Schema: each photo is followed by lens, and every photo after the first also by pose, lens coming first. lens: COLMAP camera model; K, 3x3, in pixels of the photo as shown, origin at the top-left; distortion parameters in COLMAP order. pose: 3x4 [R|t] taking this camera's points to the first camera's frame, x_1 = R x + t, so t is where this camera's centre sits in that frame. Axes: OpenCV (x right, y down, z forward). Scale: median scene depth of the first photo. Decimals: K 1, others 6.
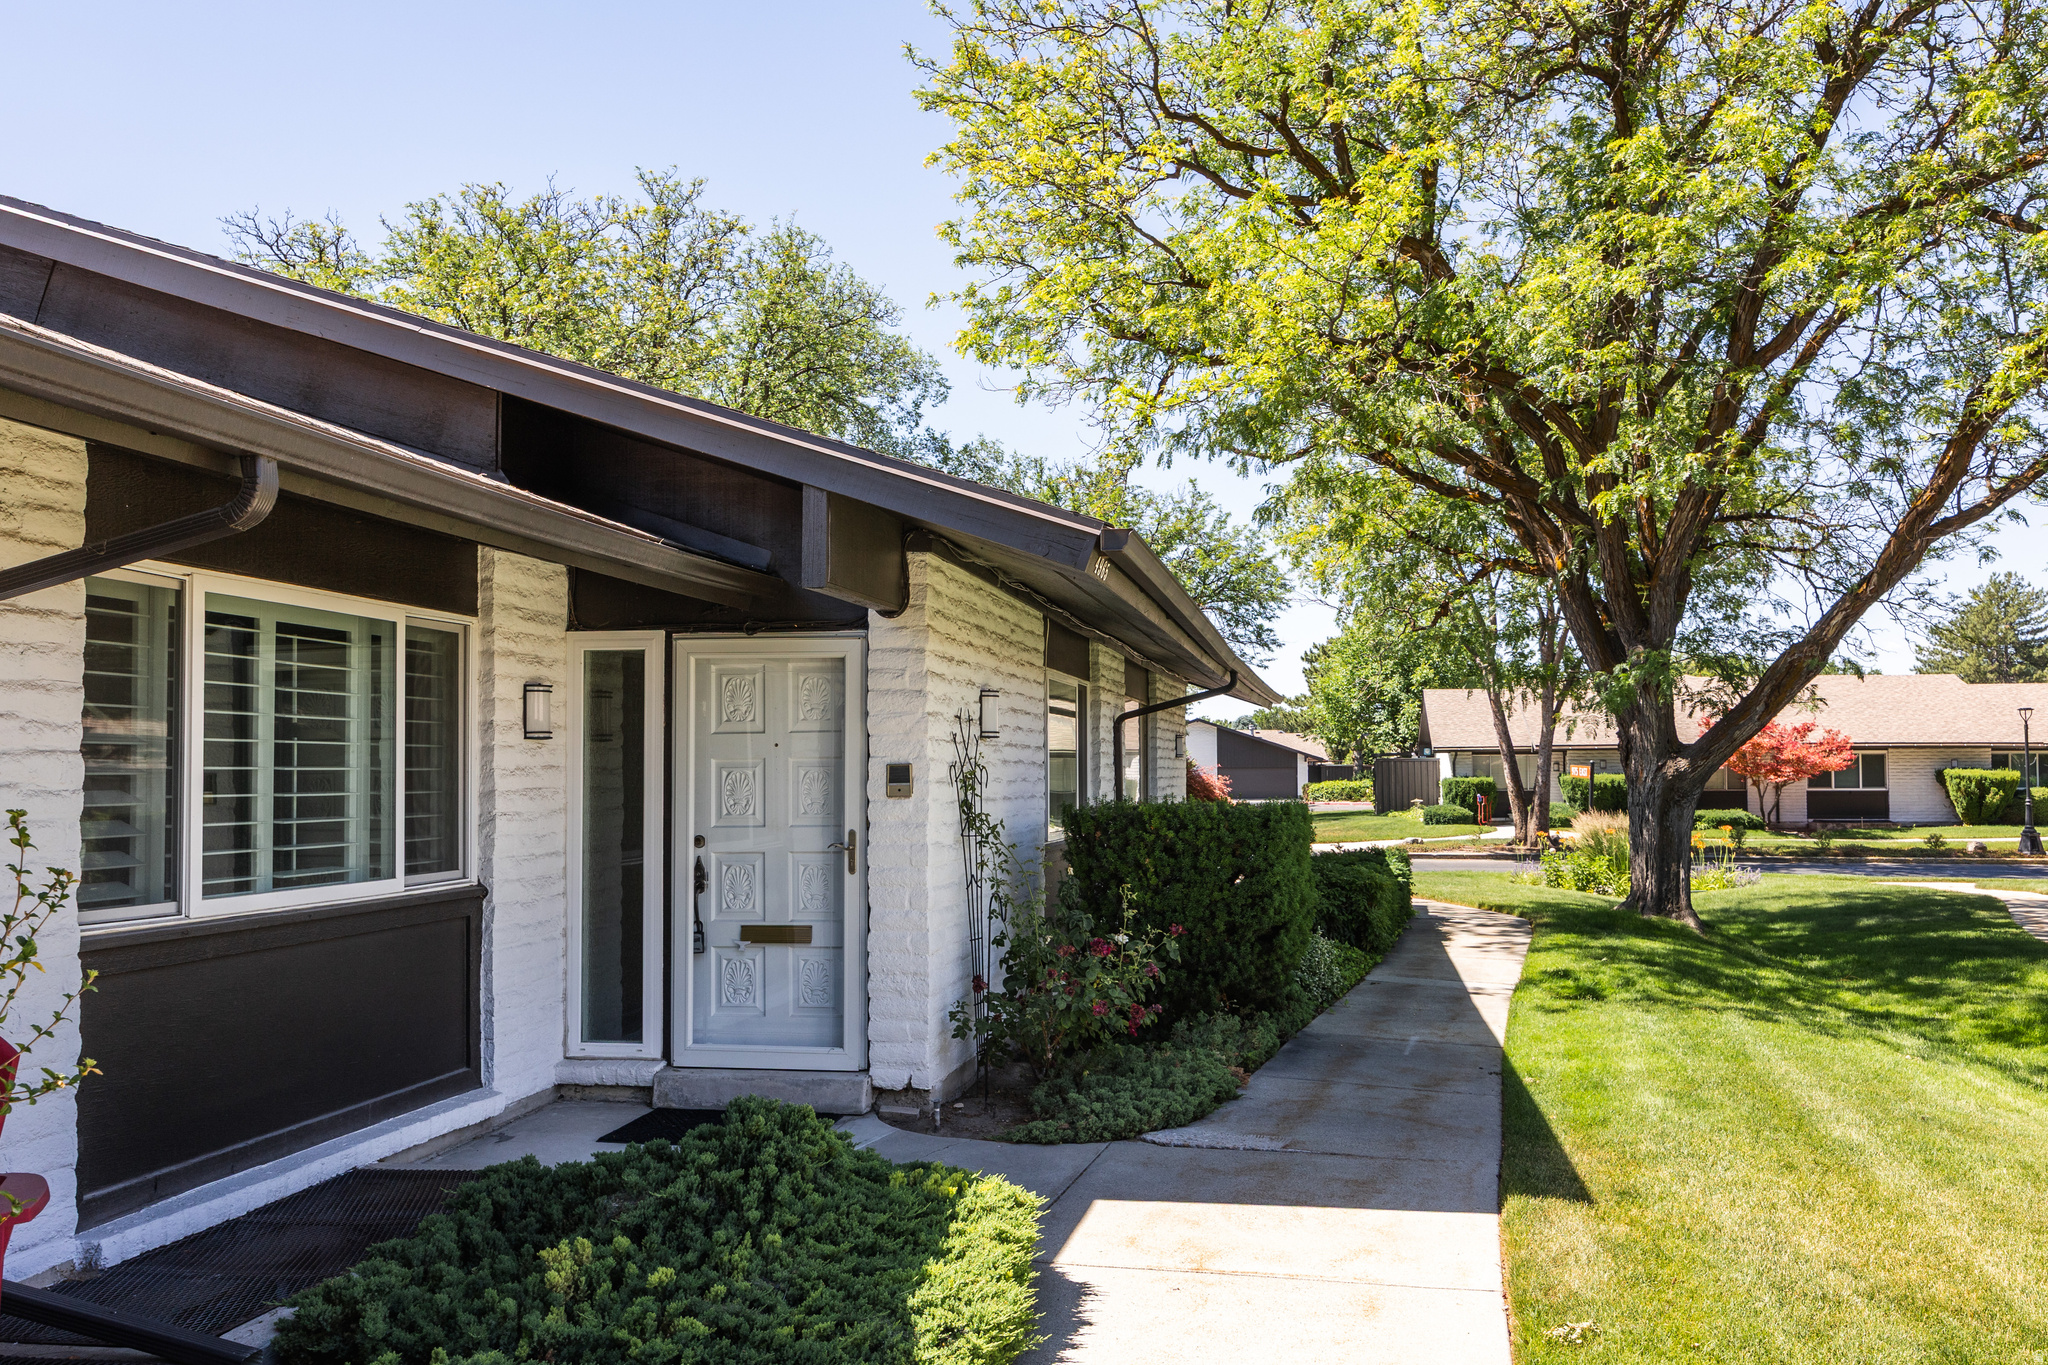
lens RADIAL K [[1649.5, 0, 1025.2], [0, 1649.5, 662.6], [0, 0, 1]] dist [0.006650, -0.010986]
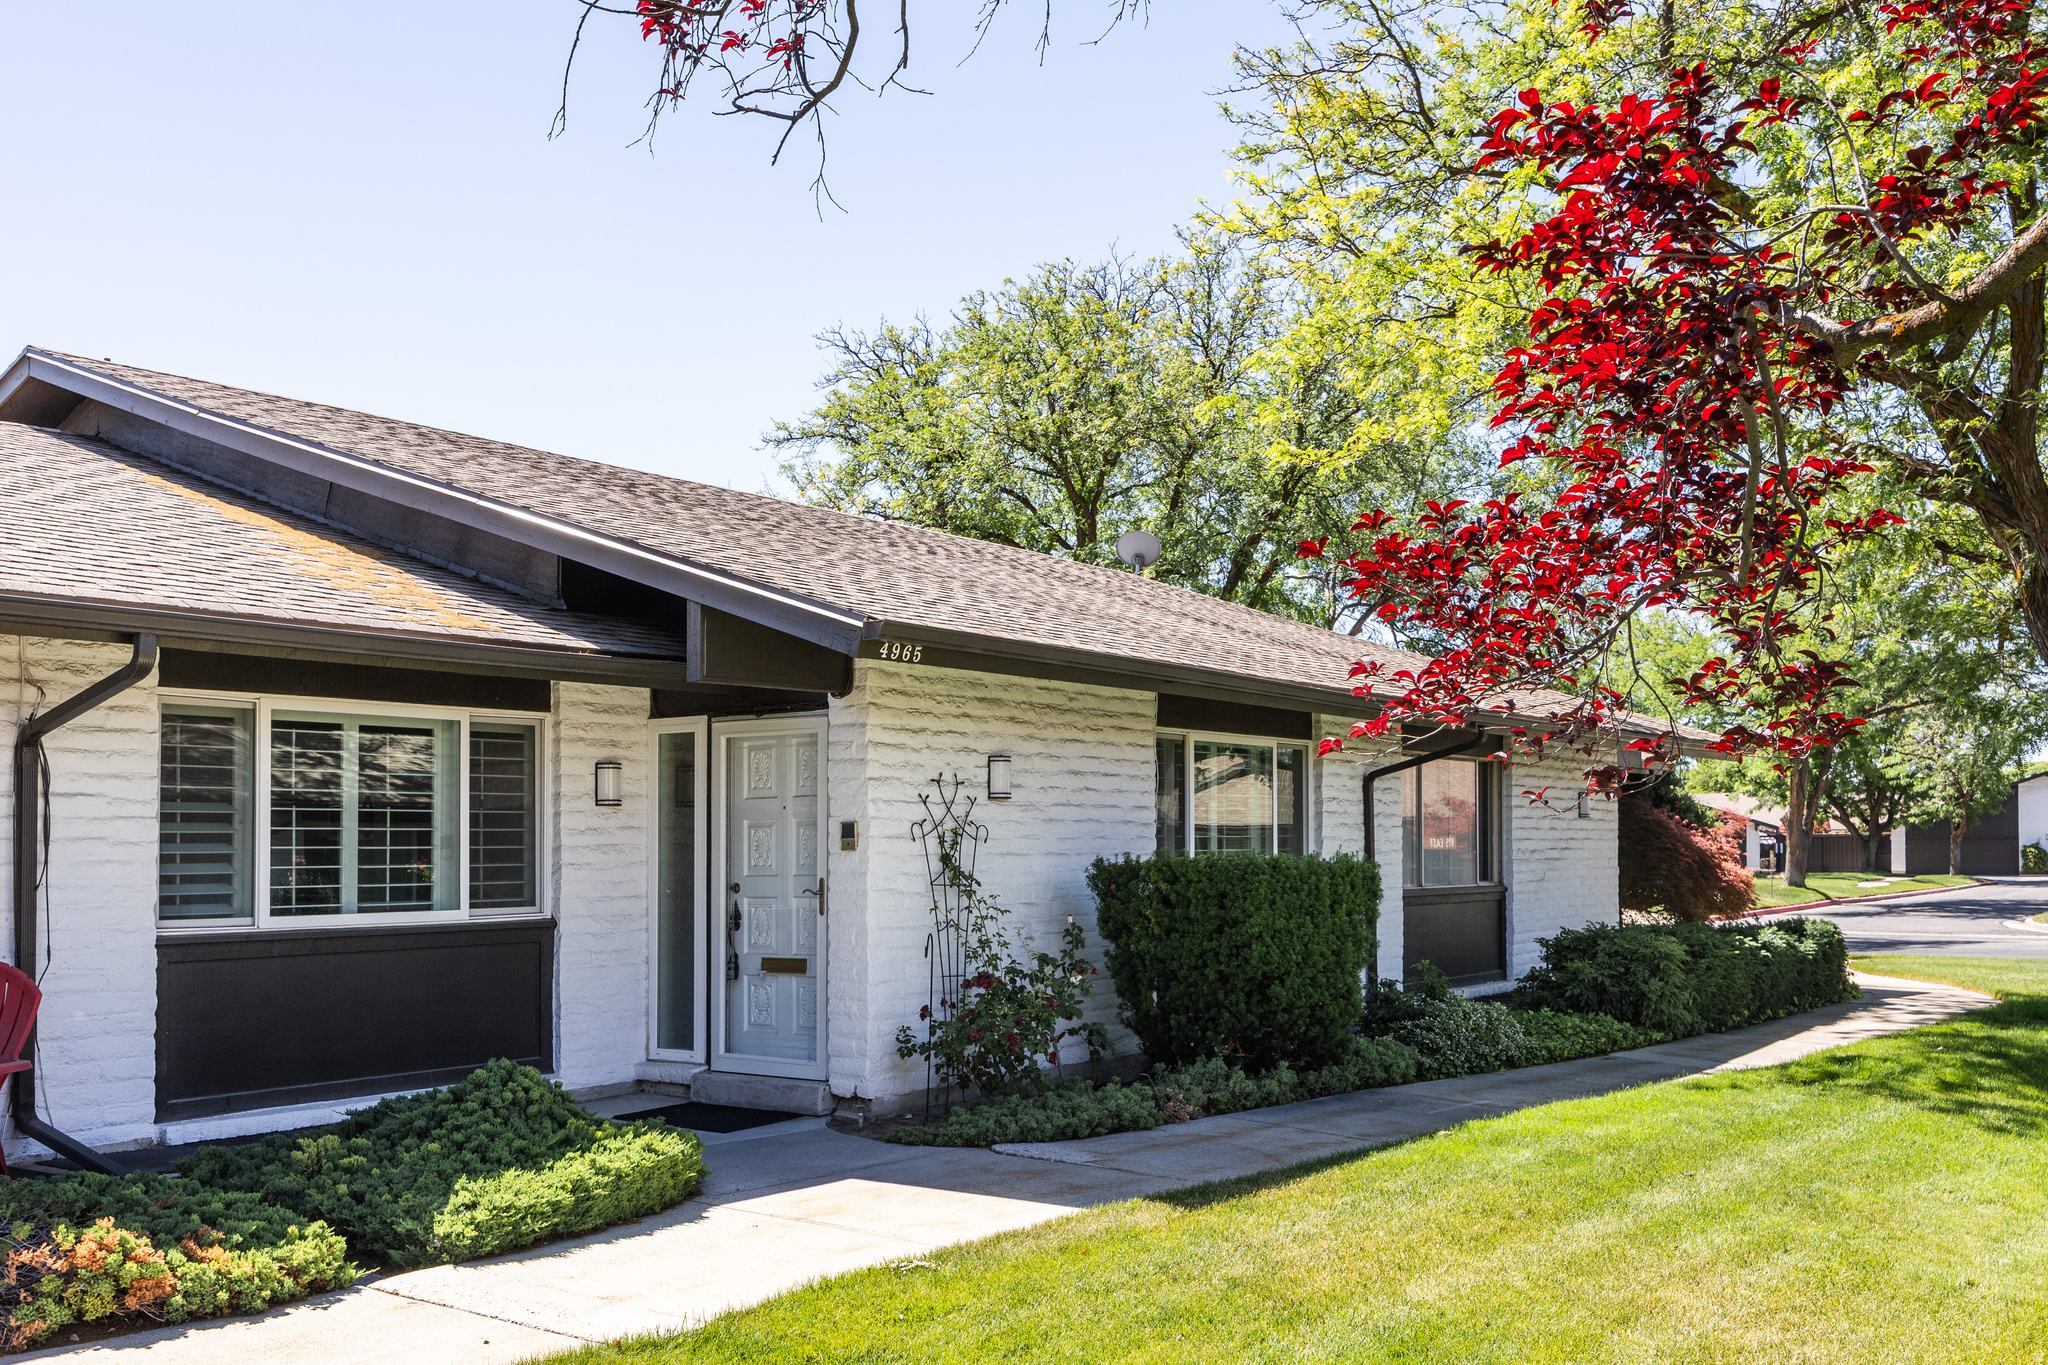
lens RADIAL K [[1918.6, 0, 1023.7], [0, 1918.6, 699.1], [0, 0, 1]] dist [0.019993, 0.000000]
pose [[0.876412, -0.042207, -0.479708, 0.698032], [0.036877, 0.999109, -0.020534, 0.006493], [0.480147, 0.000306, 0.877188, -0.144055]]
